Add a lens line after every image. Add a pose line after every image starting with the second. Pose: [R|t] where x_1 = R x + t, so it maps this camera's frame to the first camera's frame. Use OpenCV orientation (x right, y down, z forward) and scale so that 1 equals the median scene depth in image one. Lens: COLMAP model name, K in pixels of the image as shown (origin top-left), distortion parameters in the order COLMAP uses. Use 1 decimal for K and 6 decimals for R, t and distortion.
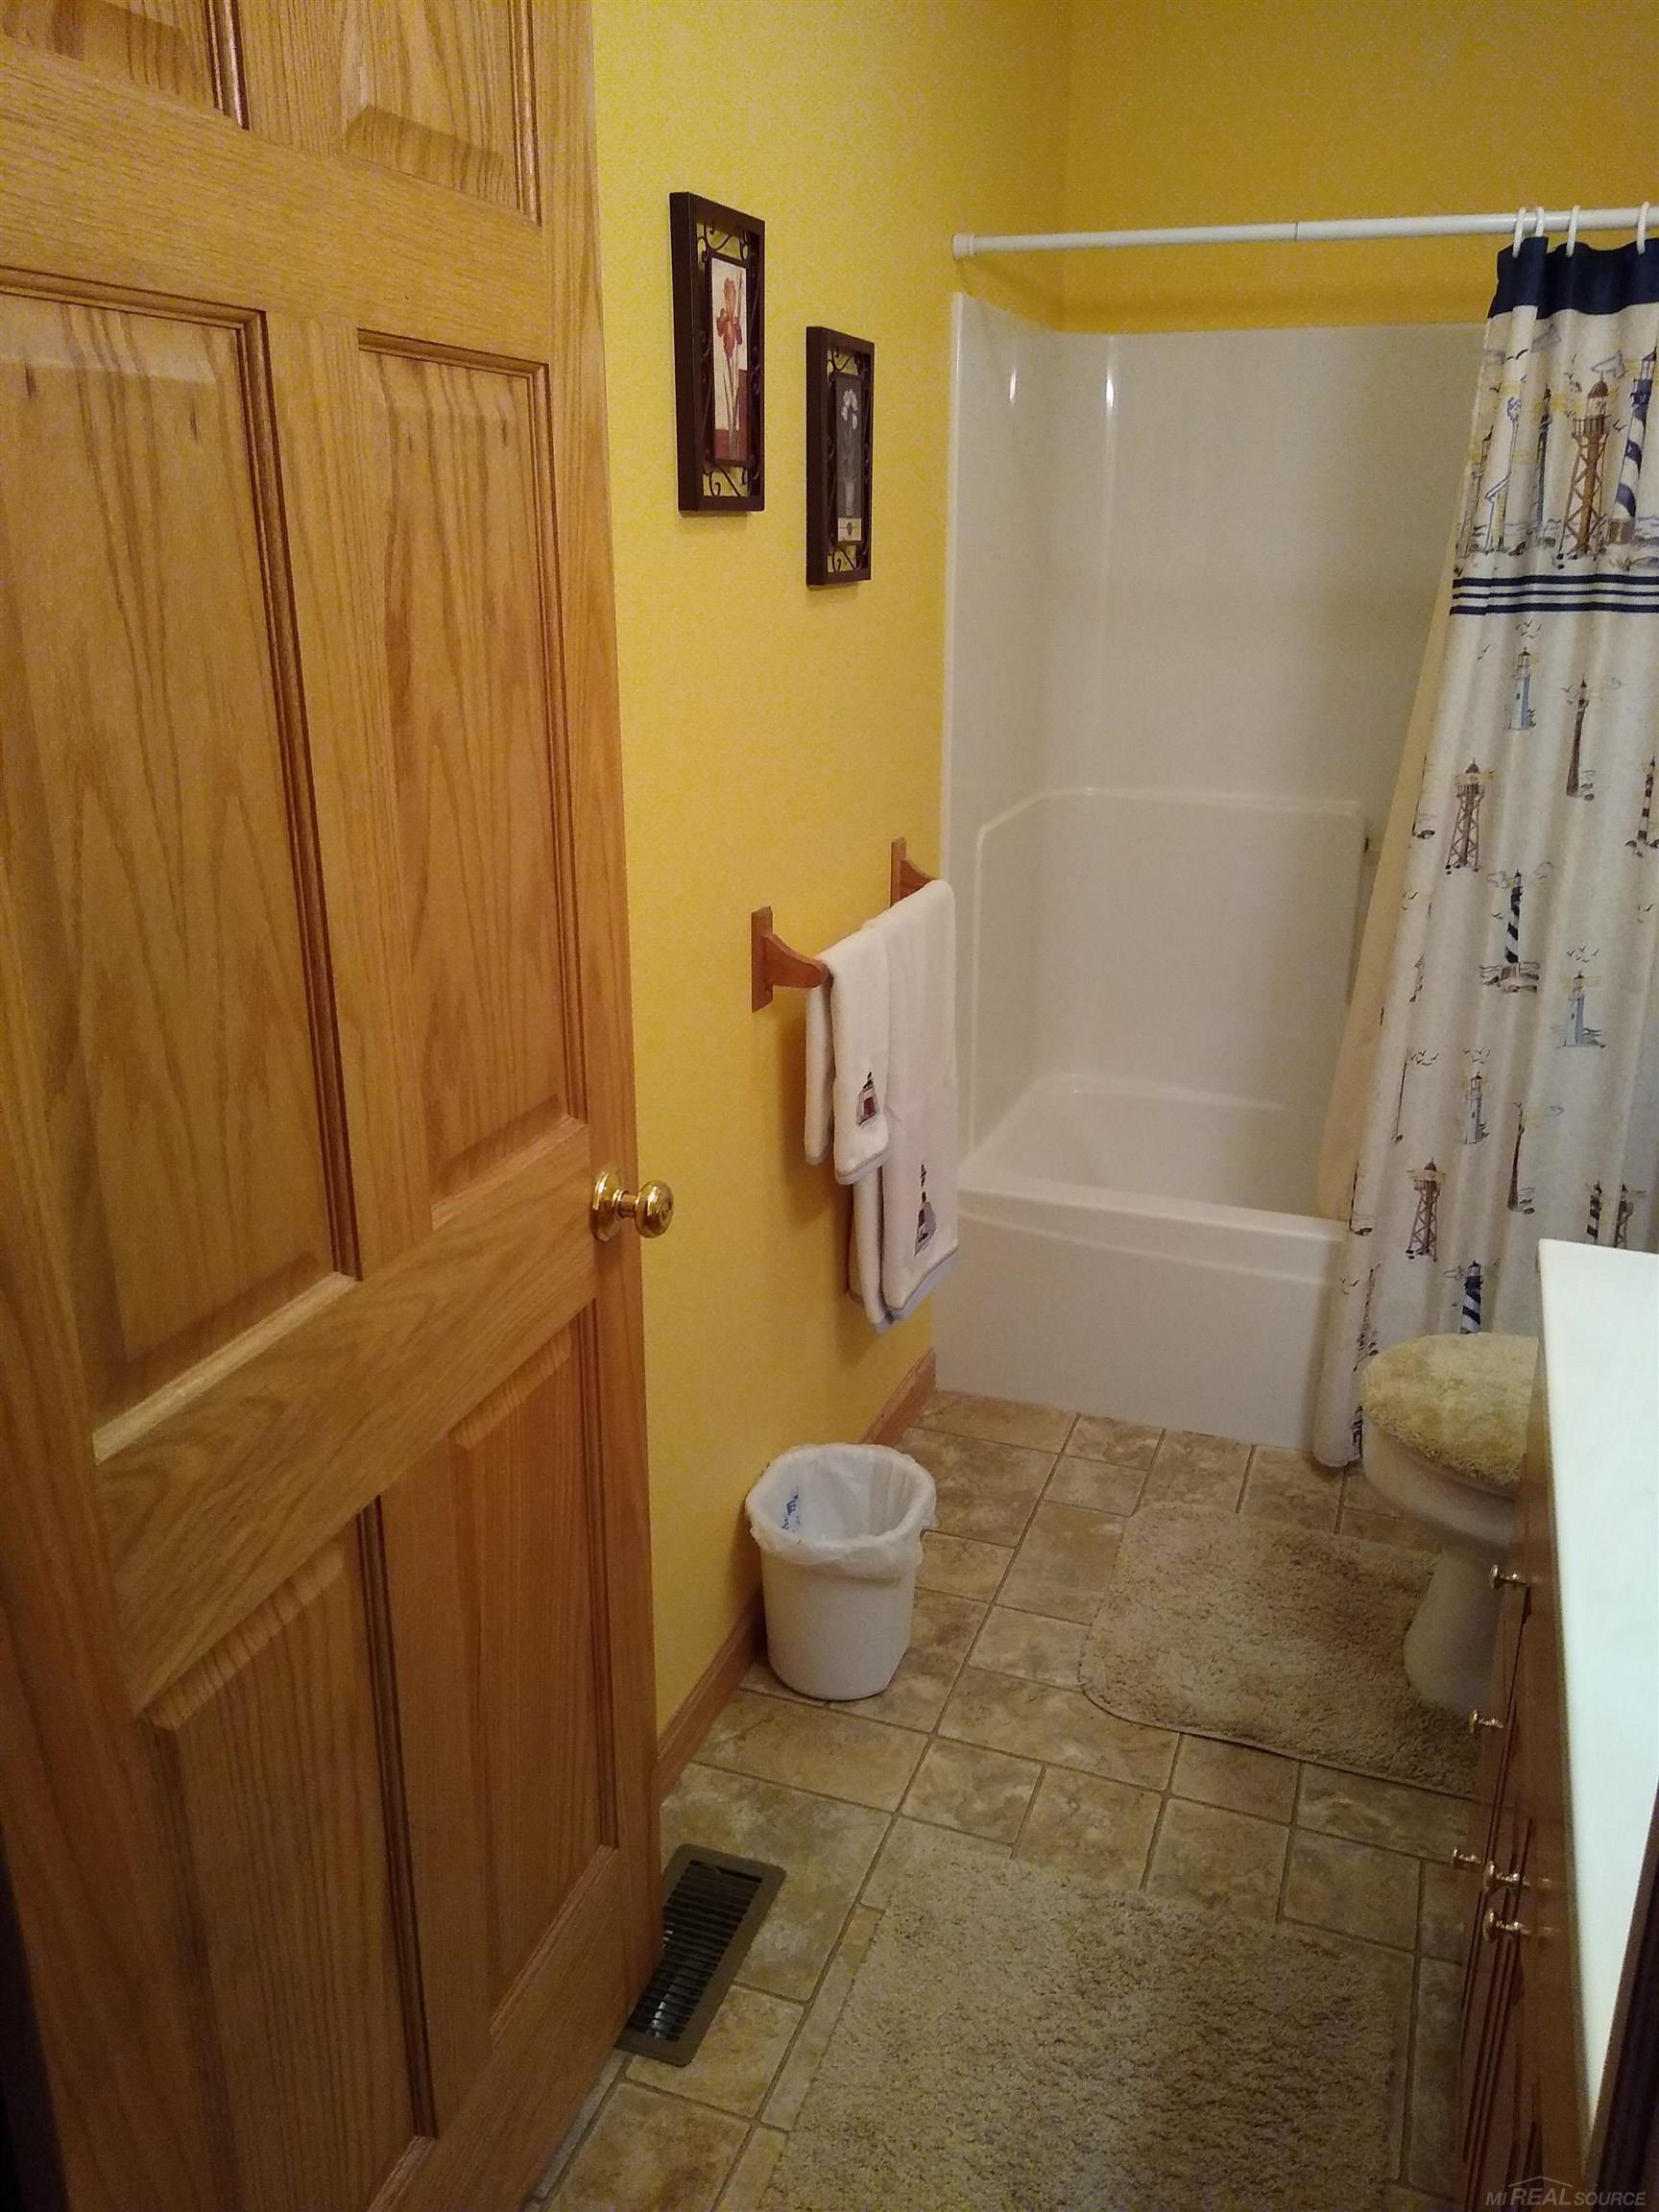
lens RADIAL K [[1692.1, 0, 819.2], [0, 1692.1, 1117.1], [0, 0, 1]] dist [0.110824, -0.161071]
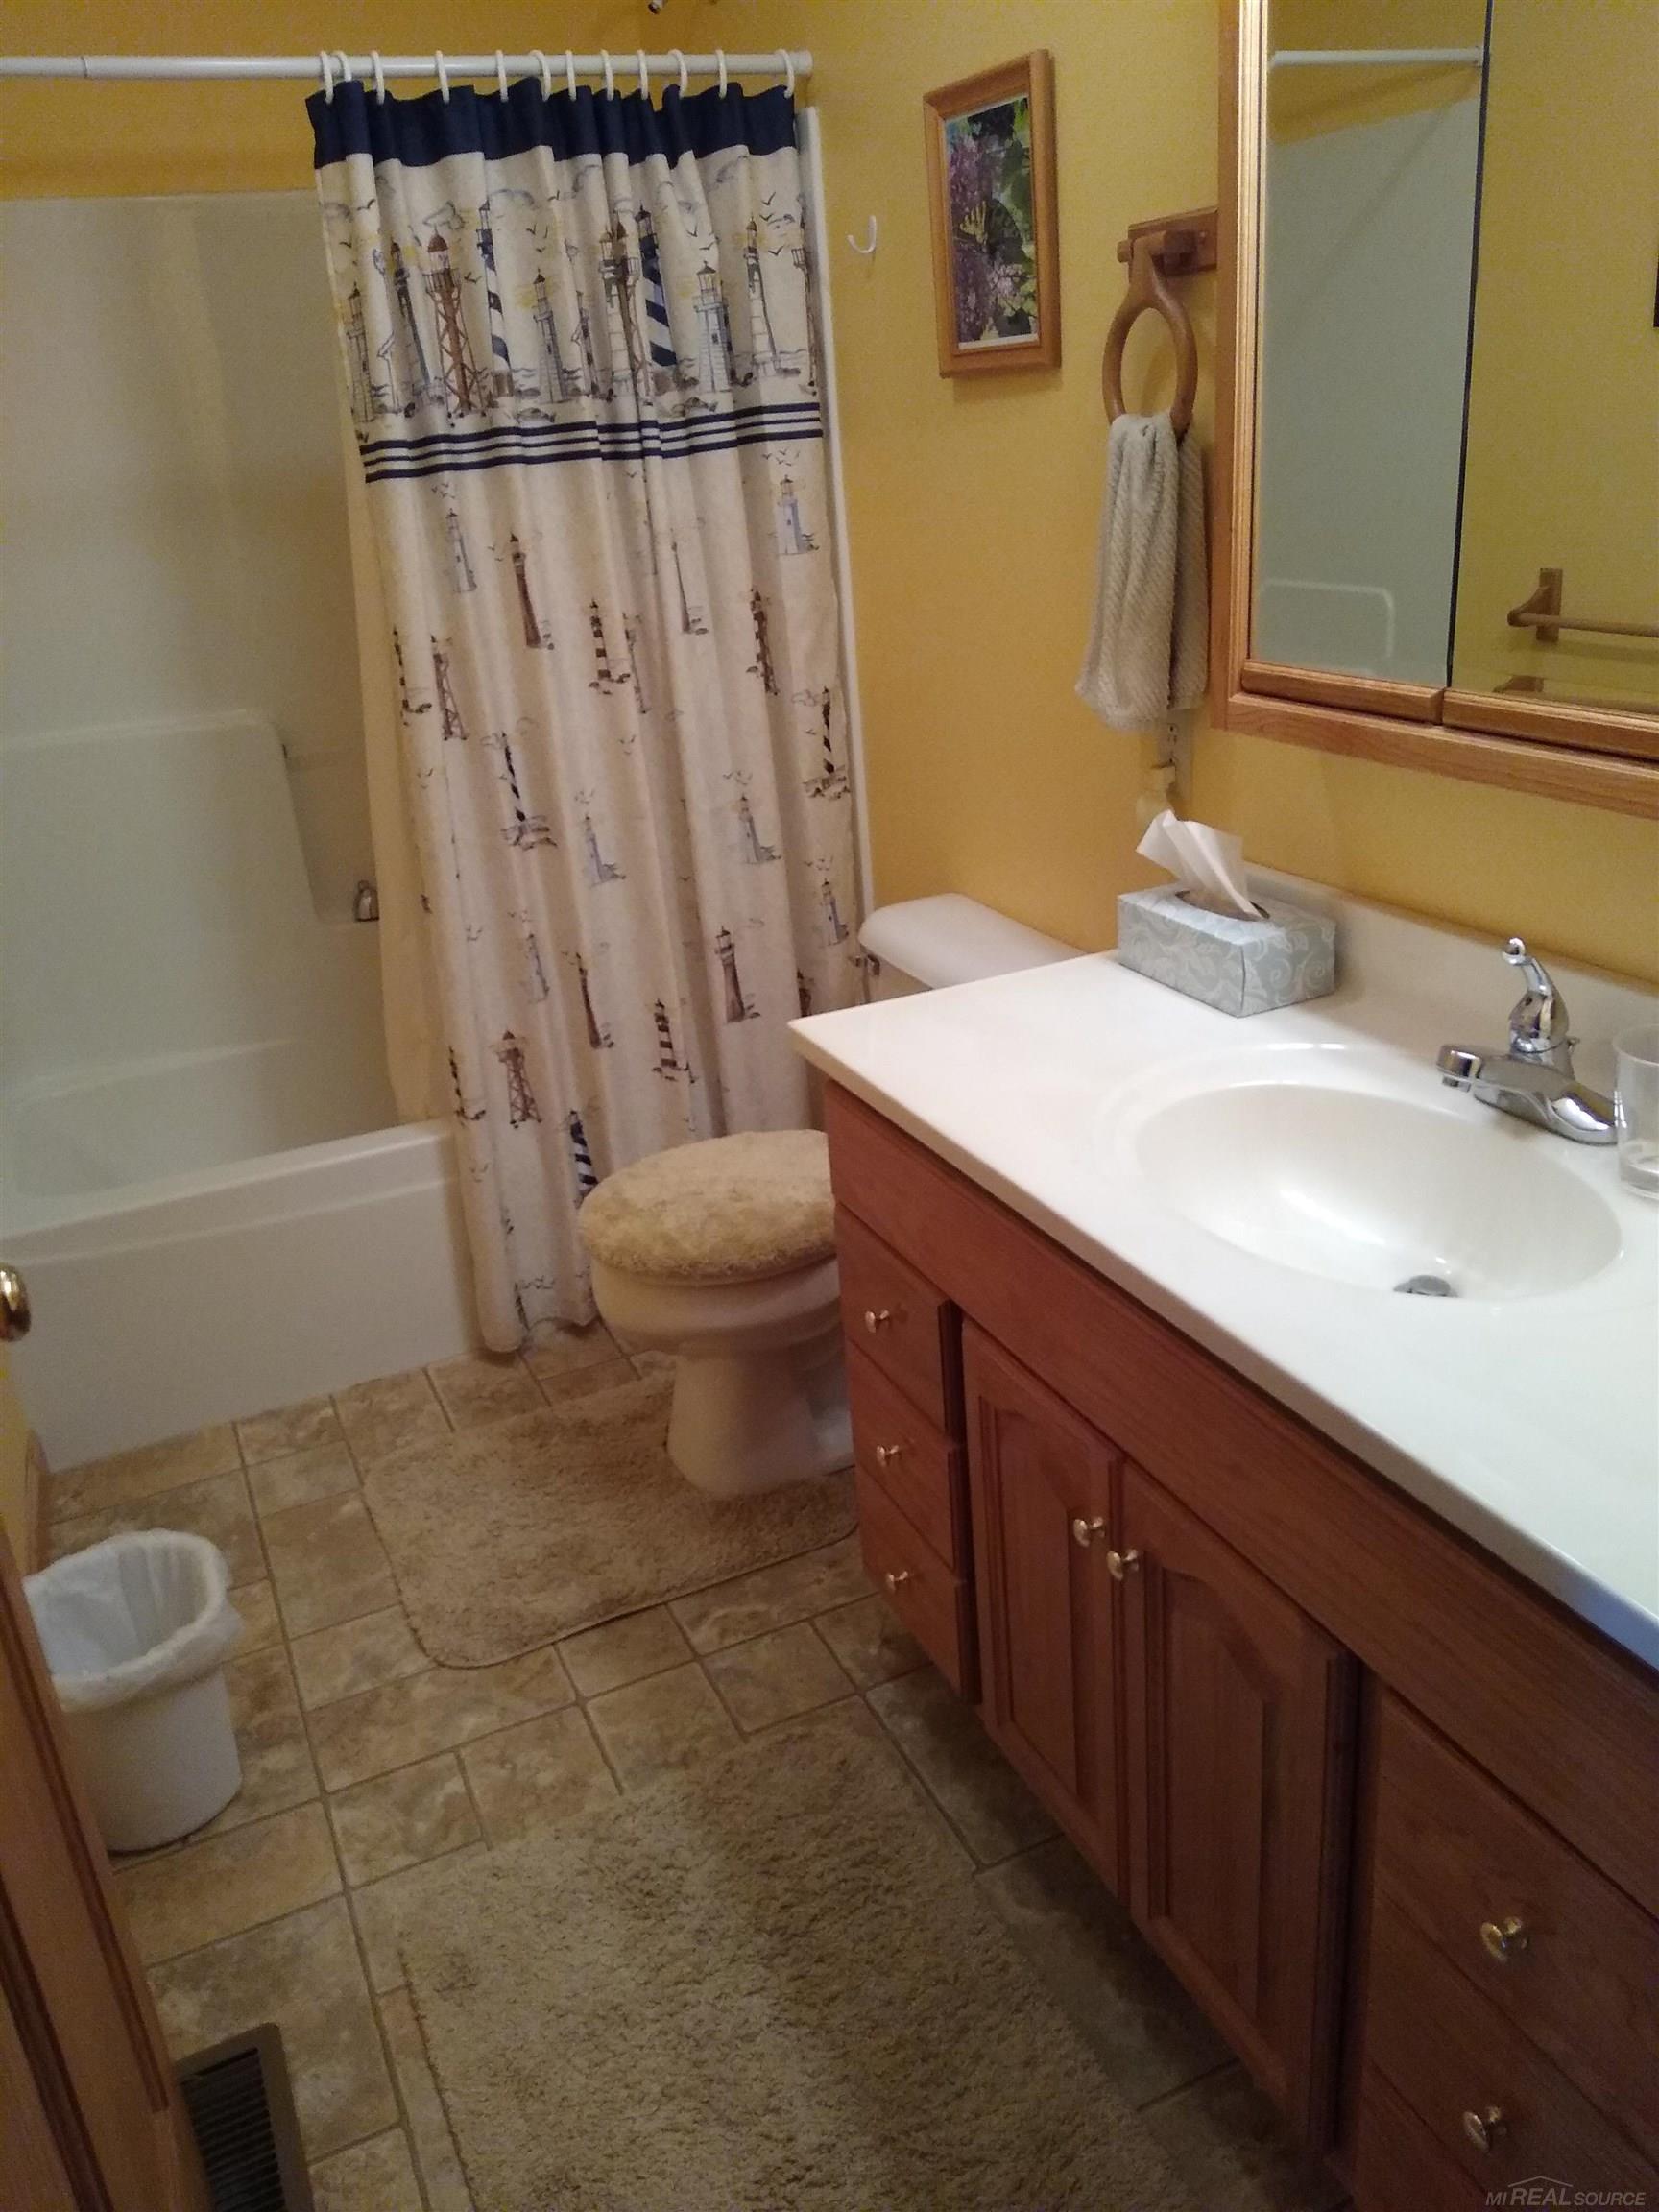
lens RADIAL K [[1692.1, 0, 819.2], [0, 1692.1, 1117.1], [0, 0, 1]] dist [0.110824, -0.161071]
pose [[0.710813, -0.323147, 0.624757, -0.185007], [0.305687, 0.941875, 0.139379, -0.011296], [-0.633483, 0.091908, 0.768279, 0.126718]]
